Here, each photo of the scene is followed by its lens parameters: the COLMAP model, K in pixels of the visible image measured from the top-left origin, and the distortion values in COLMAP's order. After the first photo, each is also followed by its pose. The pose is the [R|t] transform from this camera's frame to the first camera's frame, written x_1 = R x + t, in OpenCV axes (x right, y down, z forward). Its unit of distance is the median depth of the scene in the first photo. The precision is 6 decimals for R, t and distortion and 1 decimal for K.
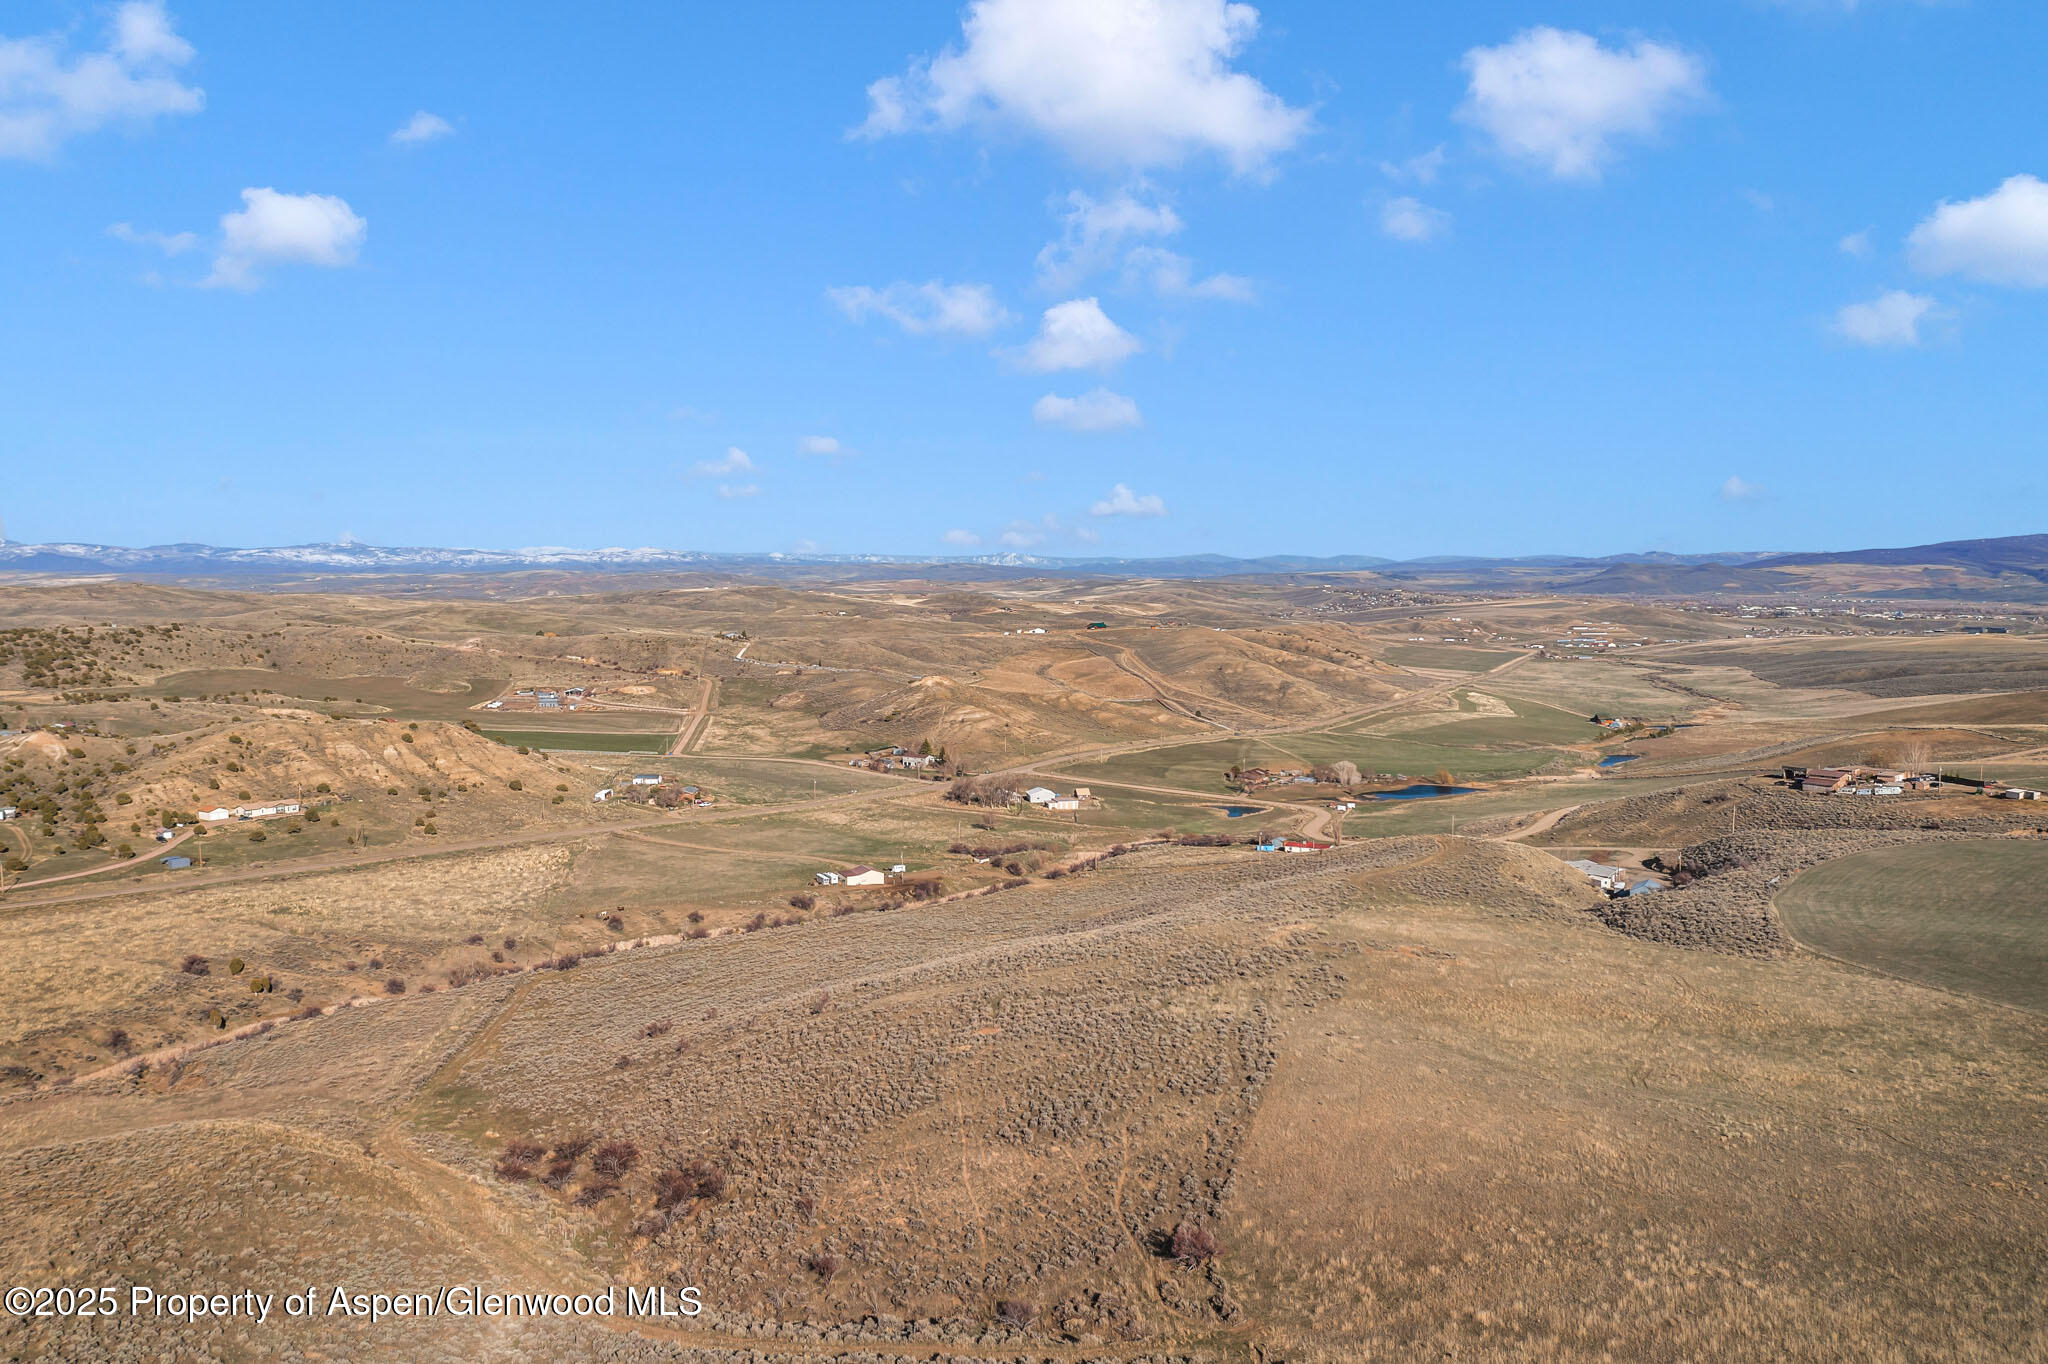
lens RADIAL K [[1591.0, 0, 1024.0], [0, 1591.0, 682.0], [0, 0, 1]] dist [-0.032568, 0.011704]
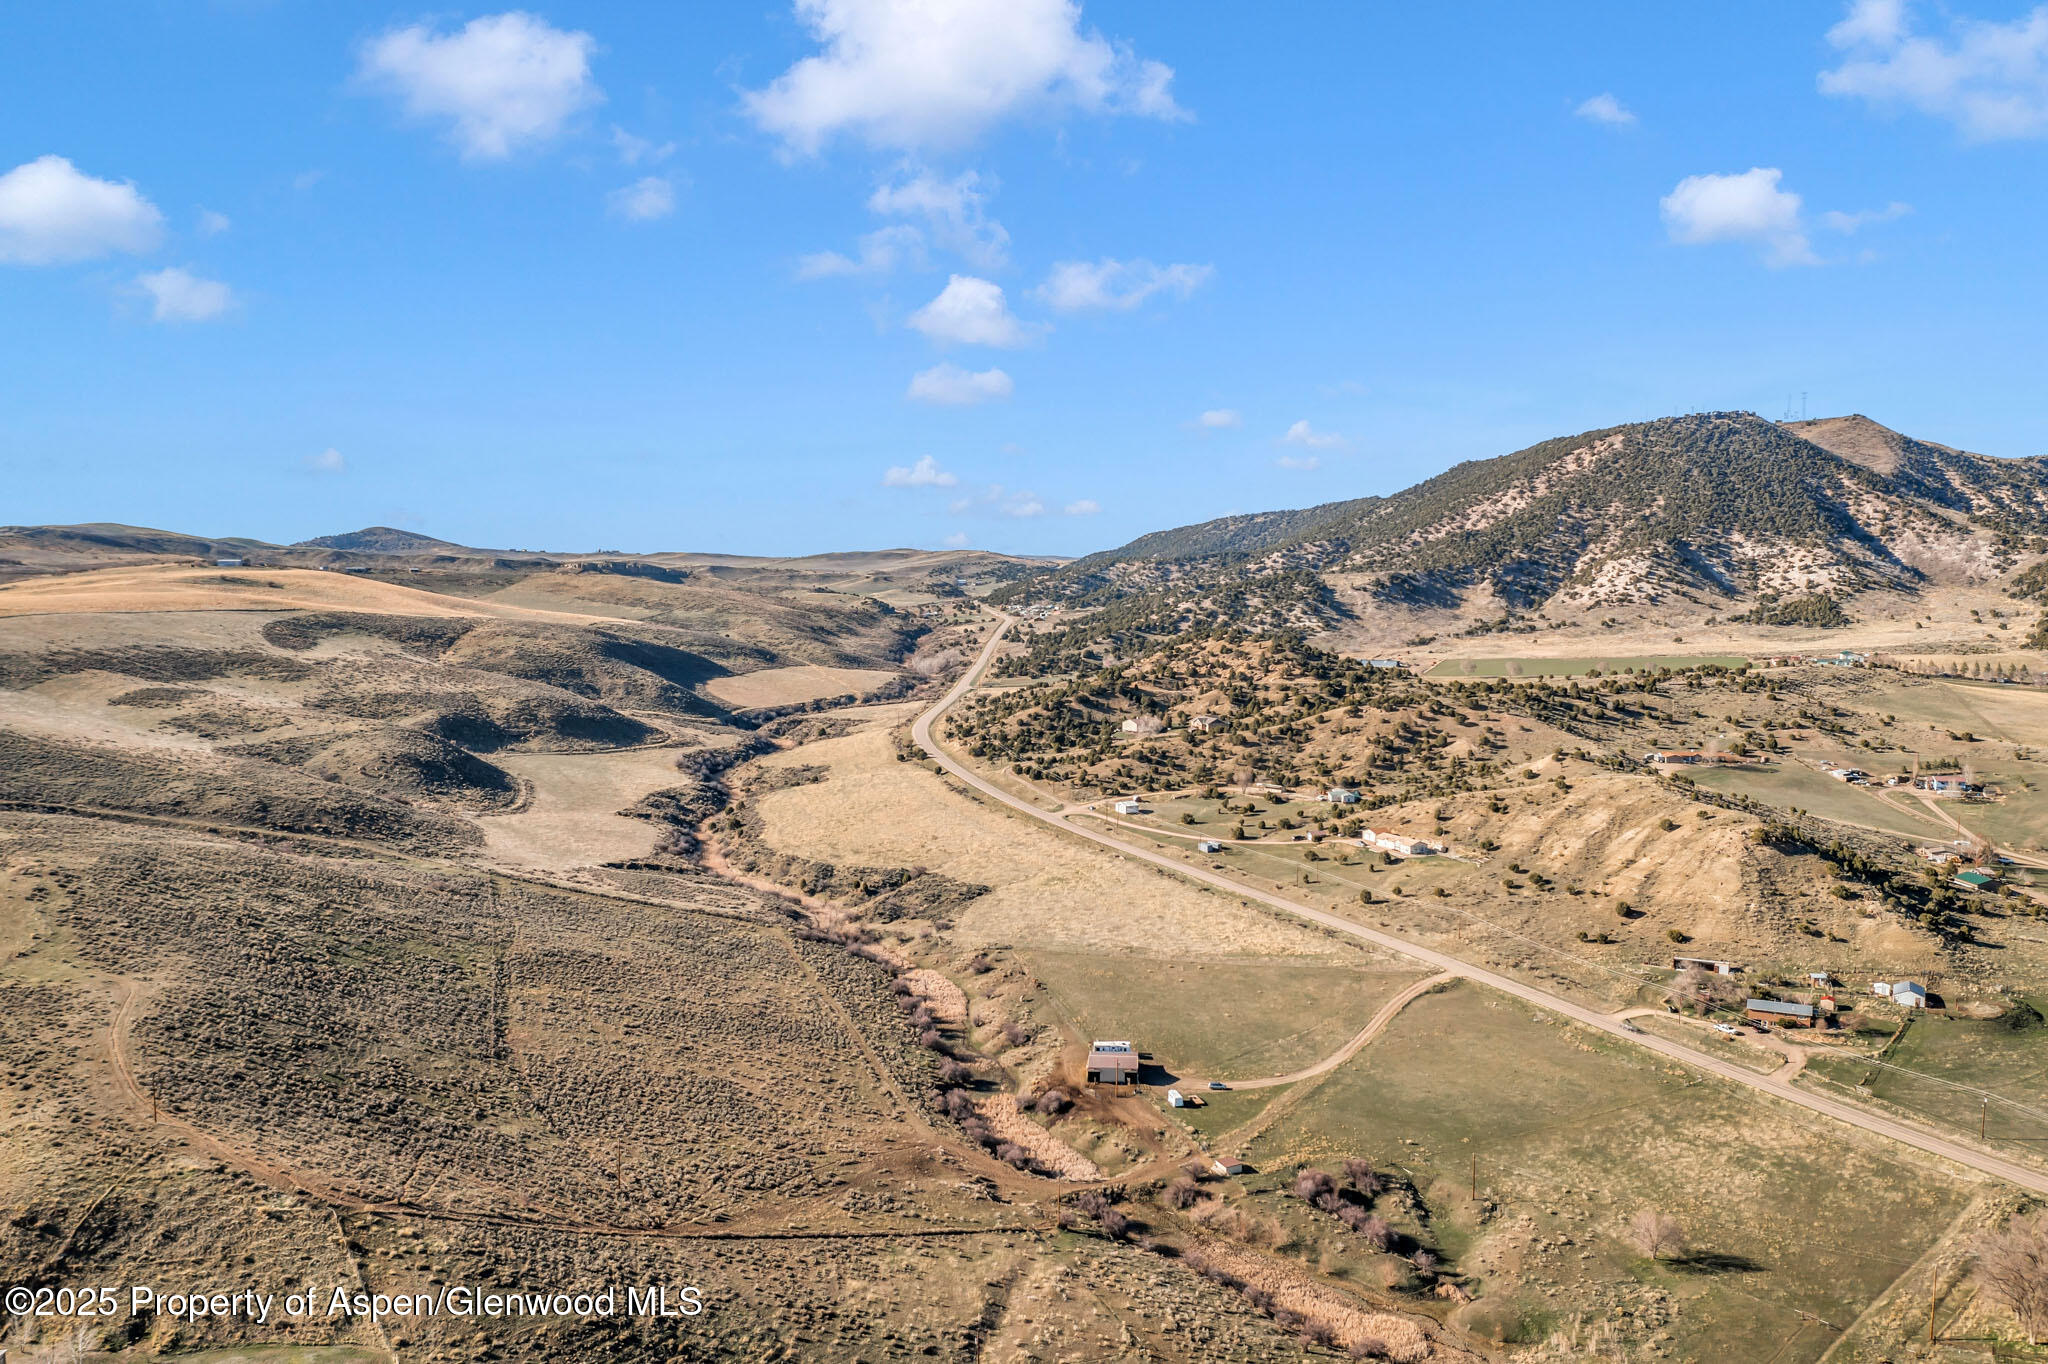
lens RADIAL K [[1588.6, 0, 1024.0], [0, 1588.6, 682.0], [0, 0, 1]] dist [-0.032481, 0.006626]
pose [[-0.476433, 0.063231, -0.876934, 0.311516], [-0.063107, 0.992379, 0.105841, -0.069046], [0.876943, 0.105767, -0.468812, 0.782222]]
